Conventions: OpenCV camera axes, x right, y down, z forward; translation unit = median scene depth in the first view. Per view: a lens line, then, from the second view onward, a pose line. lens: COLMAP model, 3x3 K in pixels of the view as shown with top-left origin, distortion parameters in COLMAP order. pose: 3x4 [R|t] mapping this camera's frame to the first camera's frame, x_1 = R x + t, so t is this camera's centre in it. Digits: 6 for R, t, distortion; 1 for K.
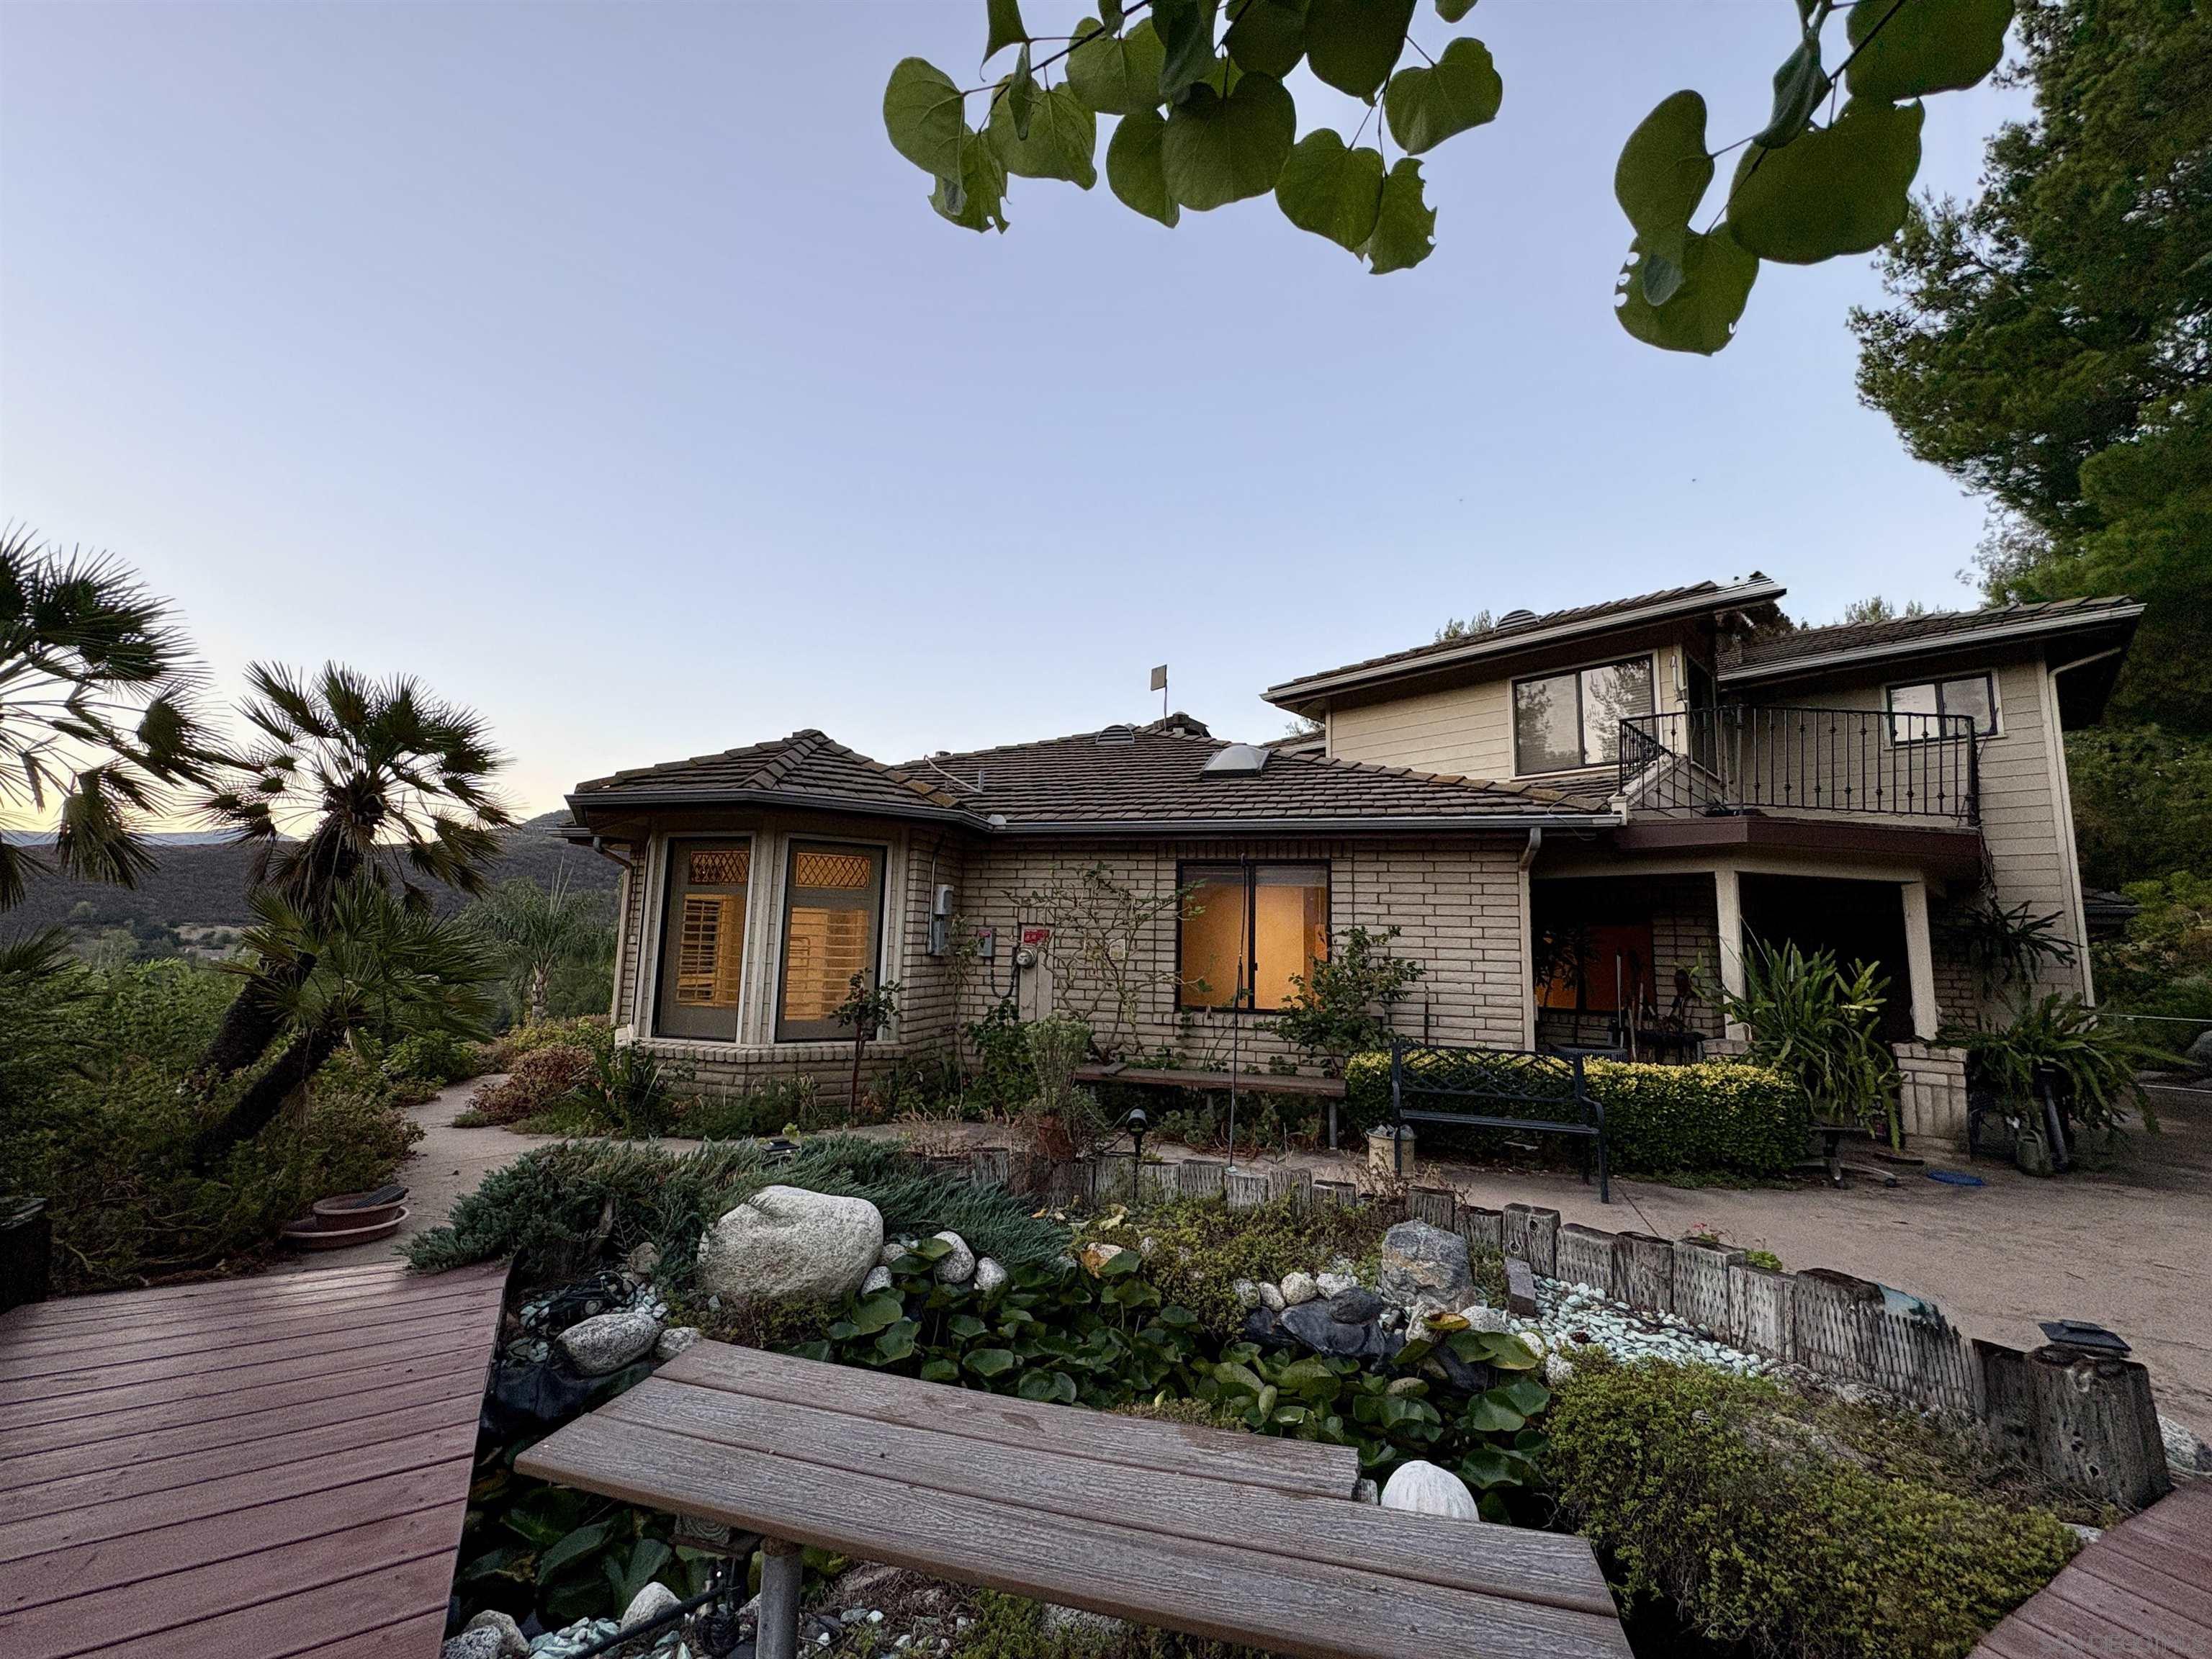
lens RADIAL K [[874.3, 0, 1109.8], [0, 874.3, 826.7], [0, 0, 1]] dist [0.001067, -0.000499]
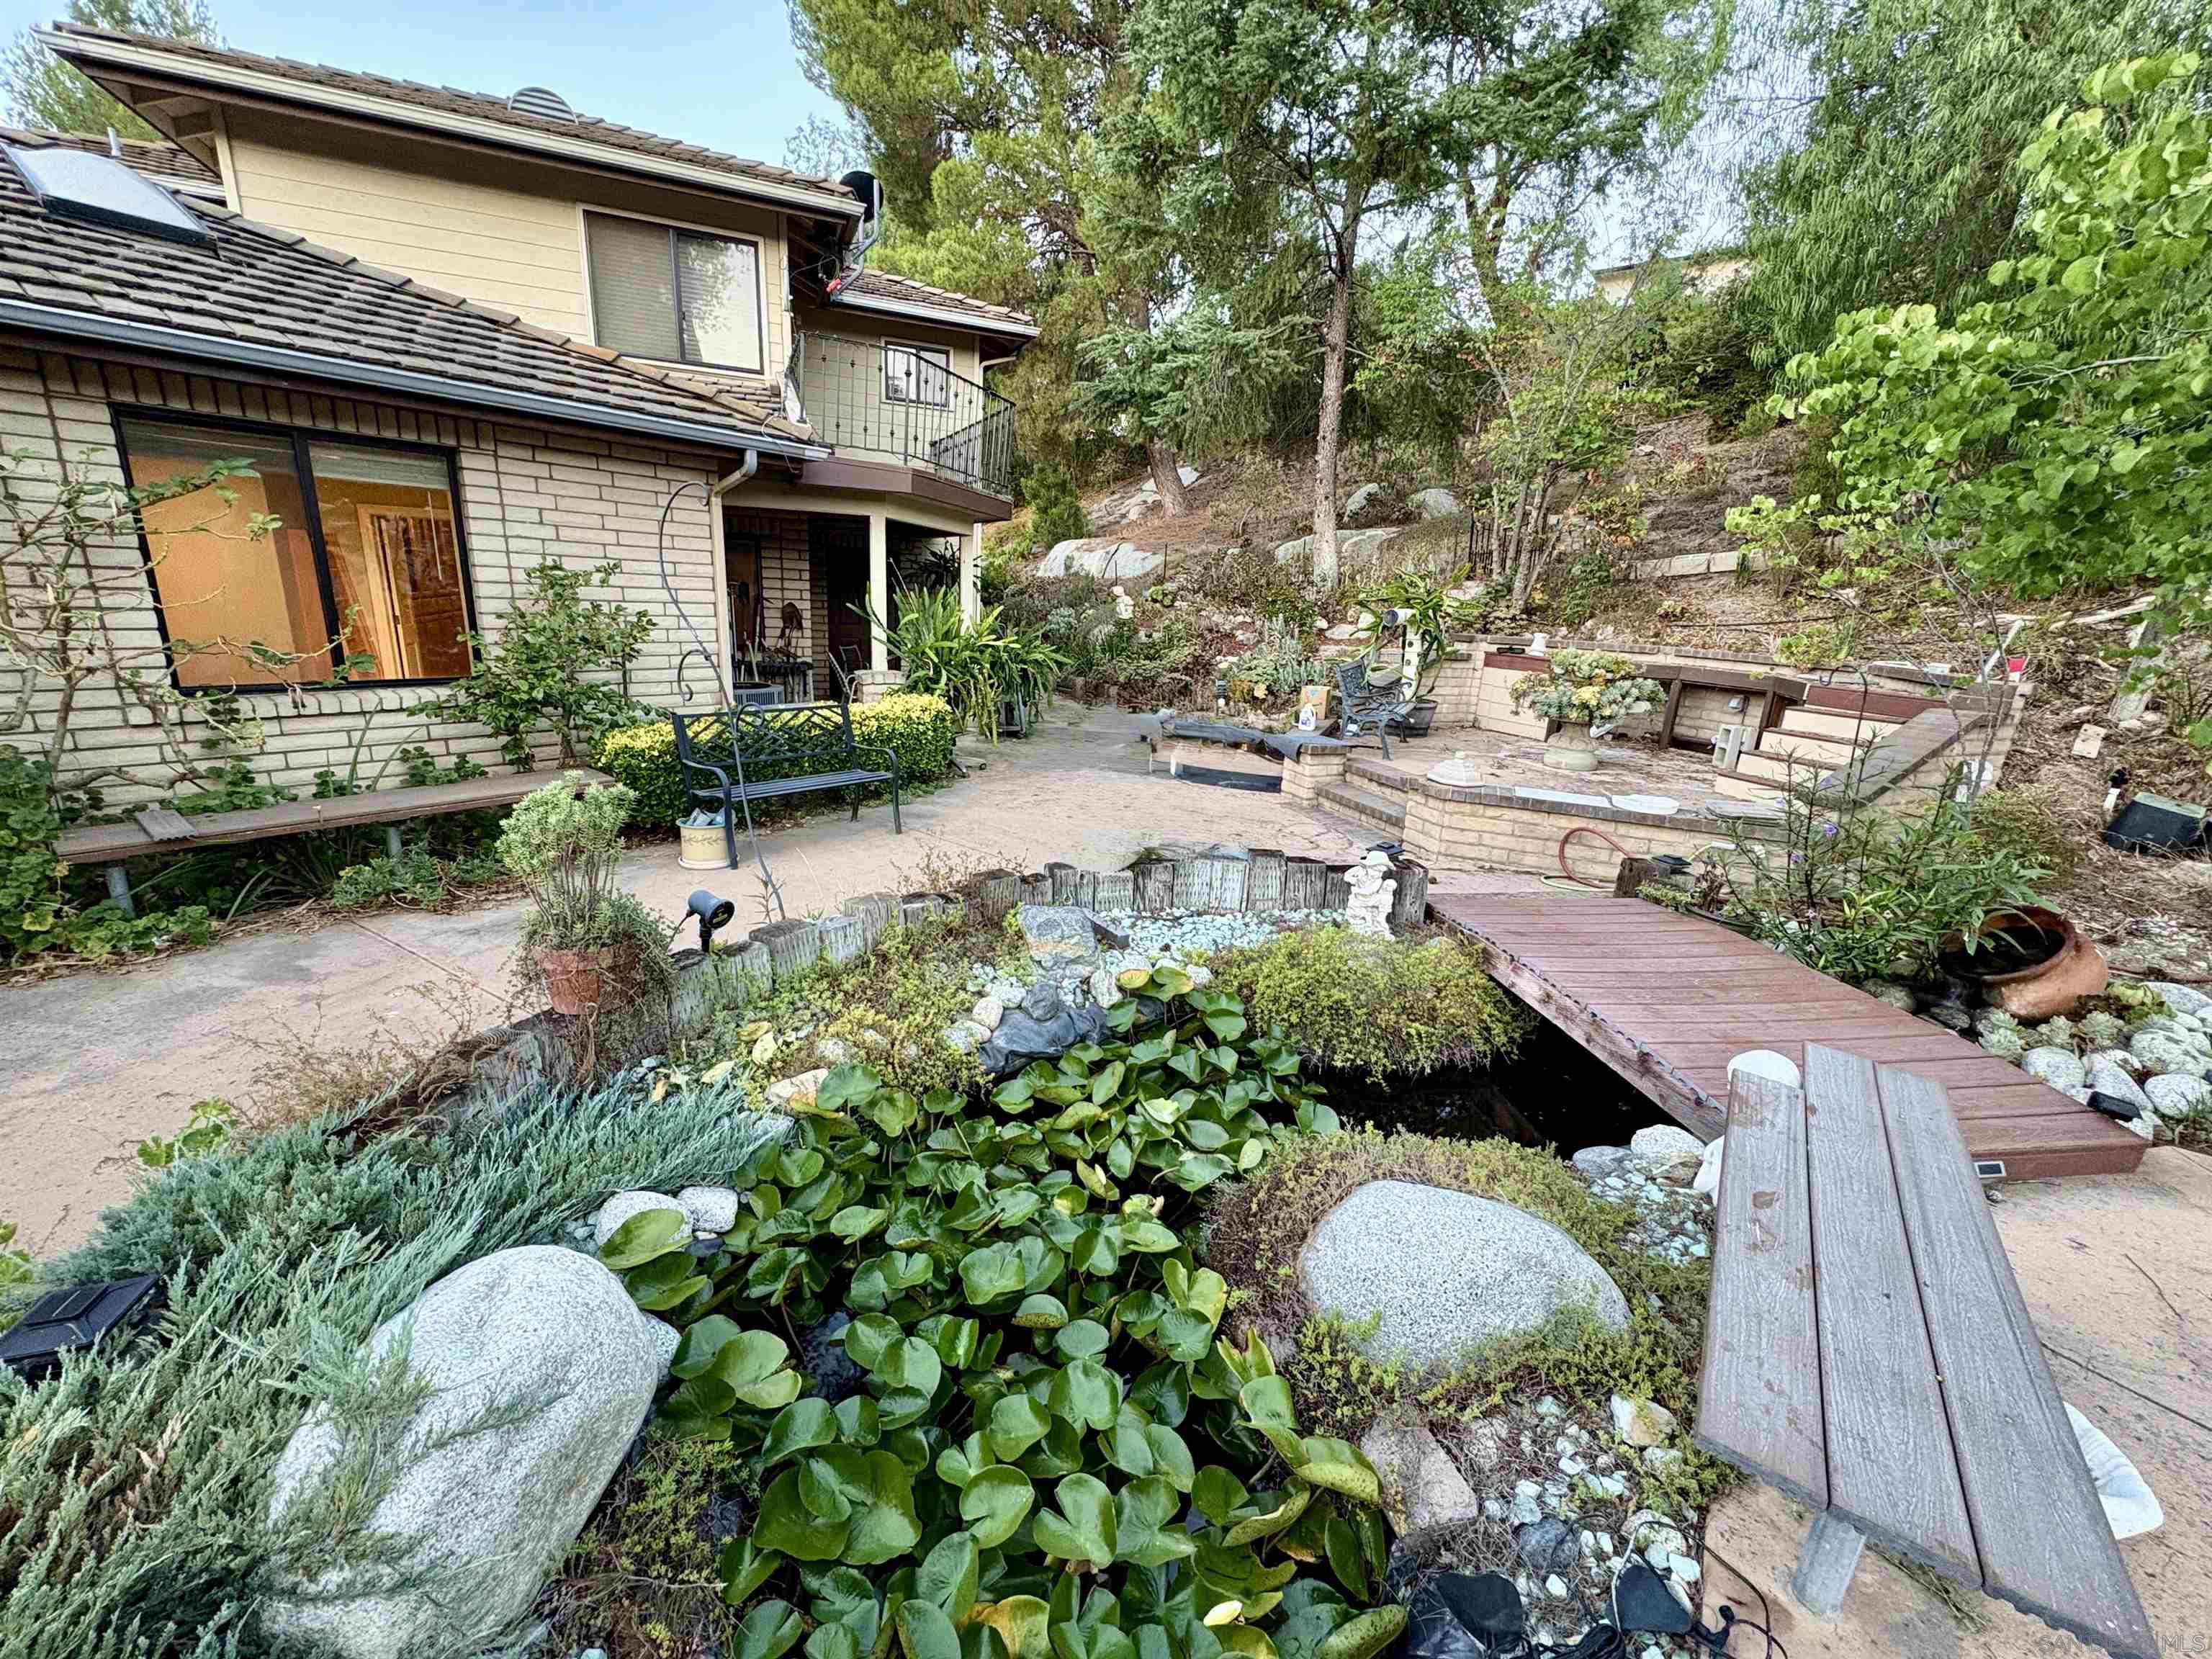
lens RADIAL K [[874.3, 0, 1106.4], [0, 874.3, 831.8], [0, 0, 1]] dist [0.001067, -0.000499]
pose [[0.383483, -0.251950, 0.888517, -0.217287], [-0.167447, 0.927156, 0.335177, 0.002313], [-0.908241, -0.277314, 0.313360, 0.260171]]
